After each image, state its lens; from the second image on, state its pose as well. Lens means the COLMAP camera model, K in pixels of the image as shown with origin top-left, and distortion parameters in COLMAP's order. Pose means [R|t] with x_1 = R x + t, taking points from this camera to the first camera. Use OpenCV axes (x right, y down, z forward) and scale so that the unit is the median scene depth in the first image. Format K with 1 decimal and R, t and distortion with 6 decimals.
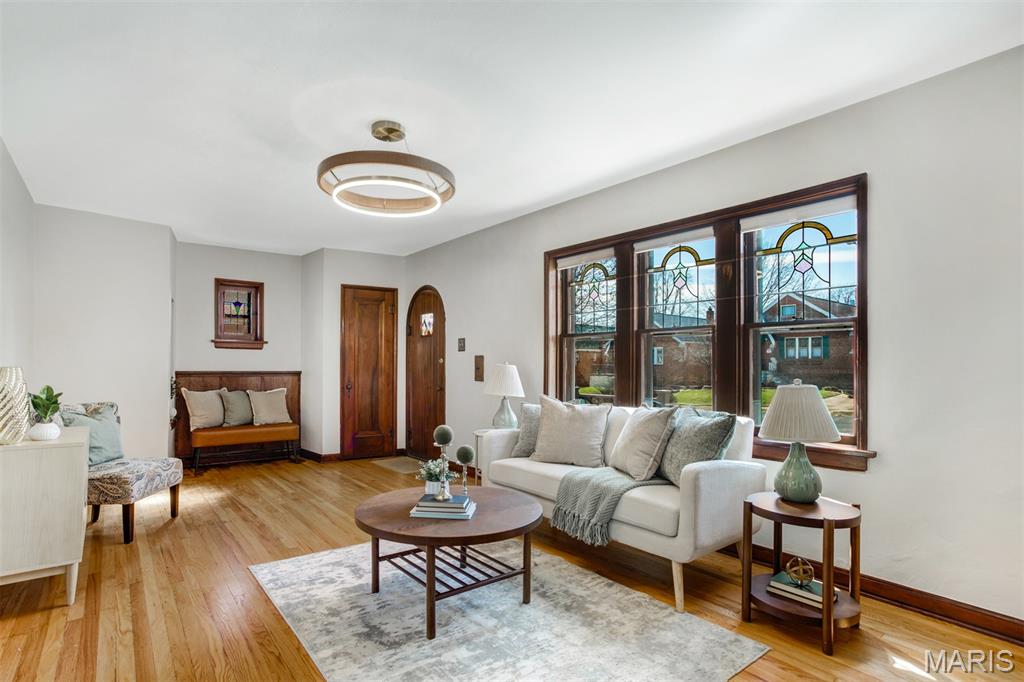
lens RADIAL K [[512.3, 0, 490.7], [0, 512.3, 361.1], [0, 0, 1]] dist [-0.004293, 0.003272]
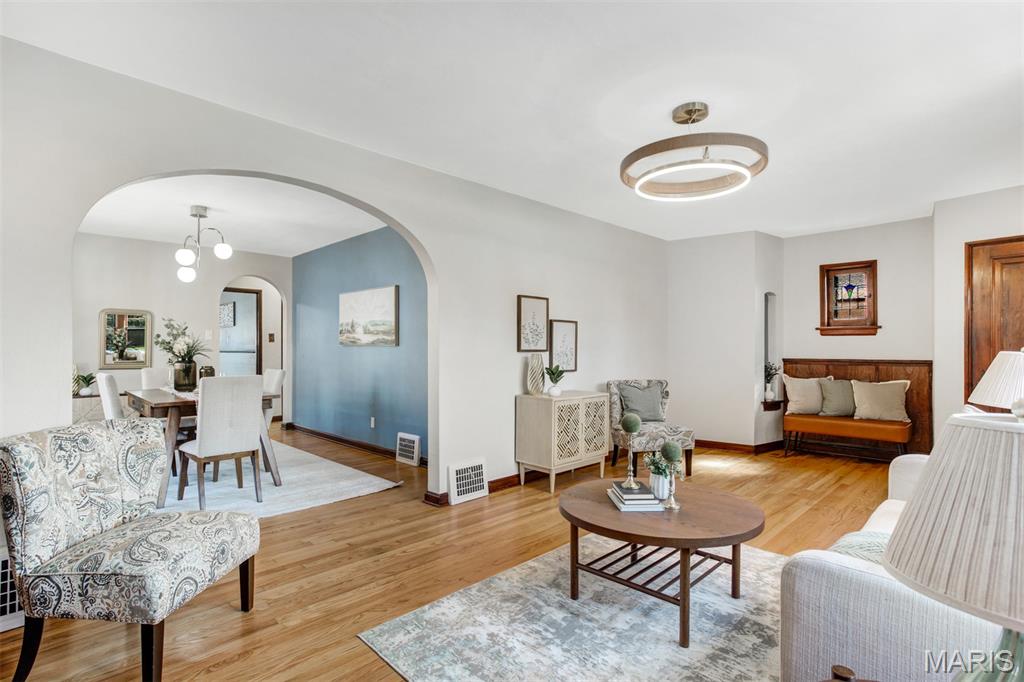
lens RADIAL K [[512.3, 0, 511.0], [0, 512.3, 347.0], [0, 0, 1]] dist [-0.004293, 0.003272]
pose [[0.132471, -0.008389, -0.991151, 0.366742], [0.006168, 0.999952, -0.007639, 0.000609], [0.991168, -0.005102, 0.132516, 0.271174]]
